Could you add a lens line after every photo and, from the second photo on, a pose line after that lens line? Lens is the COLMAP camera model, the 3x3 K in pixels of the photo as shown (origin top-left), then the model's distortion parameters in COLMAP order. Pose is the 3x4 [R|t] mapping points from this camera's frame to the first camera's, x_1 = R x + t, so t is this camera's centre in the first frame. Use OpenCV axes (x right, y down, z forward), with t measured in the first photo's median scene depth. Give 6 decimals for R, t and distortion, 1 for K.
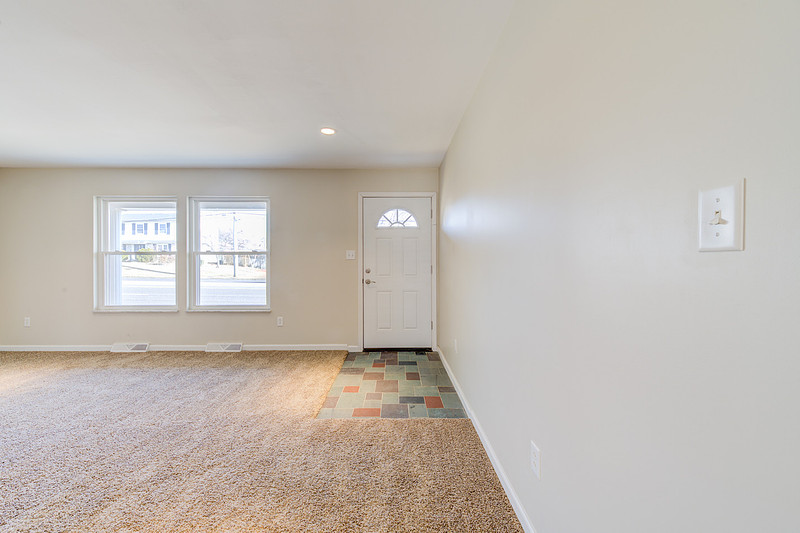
lens RADIAL K [[314.8, 0, 400.4], [0, 314.8, 262.3], [0, 0, 1]] dist [0.001092, -0.000096]
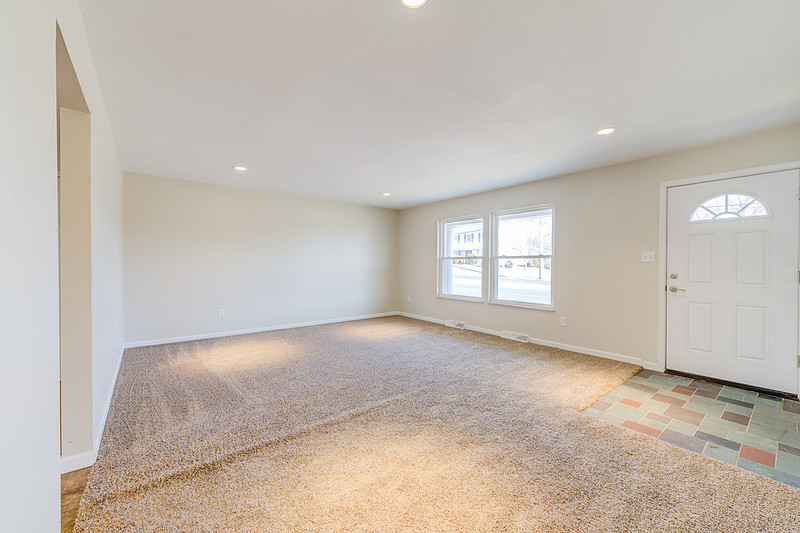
lens RADIAL K [[317.7, 0, 400.0], [0, 317.7, 266.5], [0, 0, 1]] dist [0.021735, -0.005924]
pose [[0.616966, 0.009782, -0.786929, 0.132167], [-0.006806, 0.999952, 0.007094, 0.001539], [0.786960, 0.000979, 0.617003, -0.091715]]
